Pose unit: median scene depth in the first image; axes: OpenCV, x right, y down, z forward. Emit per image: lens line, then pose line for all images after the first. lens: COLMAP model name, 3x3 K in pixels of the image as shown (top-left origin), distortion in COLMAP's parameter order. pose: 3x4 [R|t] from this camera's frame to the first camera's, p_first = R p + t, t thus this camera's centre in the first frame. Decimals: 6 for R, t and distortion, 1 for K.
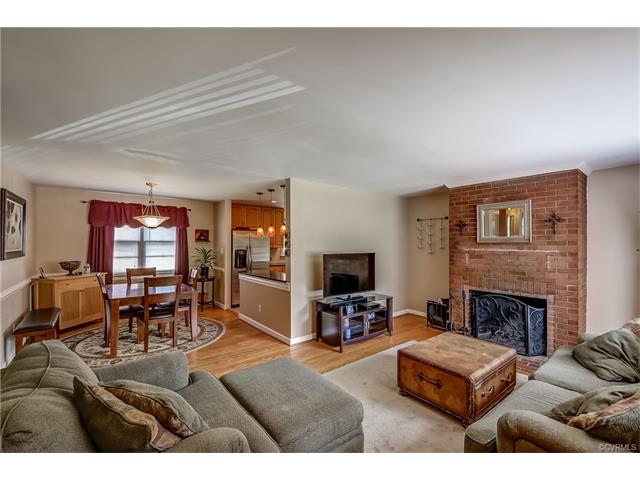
lens RADIAL K [[281.0, 0, 318.2], [0, 281.0, 242.4], [0, 0, 1]] dist [0.007927, -0.000722]
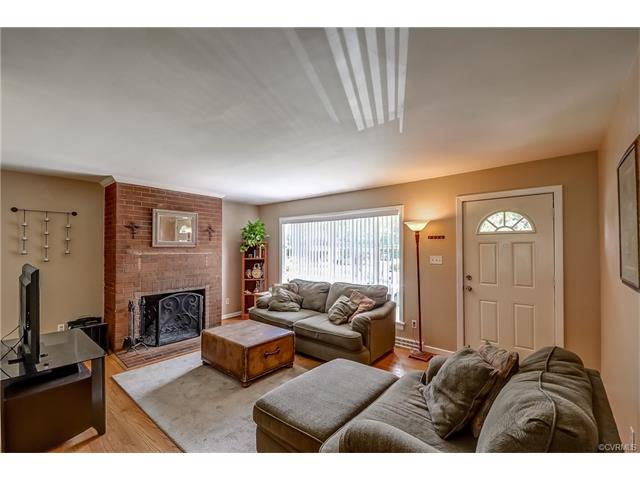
lens RADIAL K [[281.0, 0, 337.9], [0, 281.0, 245.8], [0, 0, 1]] dist [0.007927, -0.000722]
pose [[-0.238270, 0.003326, 0.971193, -0.563475], [-0.006560, 0.999966, -0.005033, -0.000968], [-0.971177, -0.007570, -0.238240, 0.611020]]
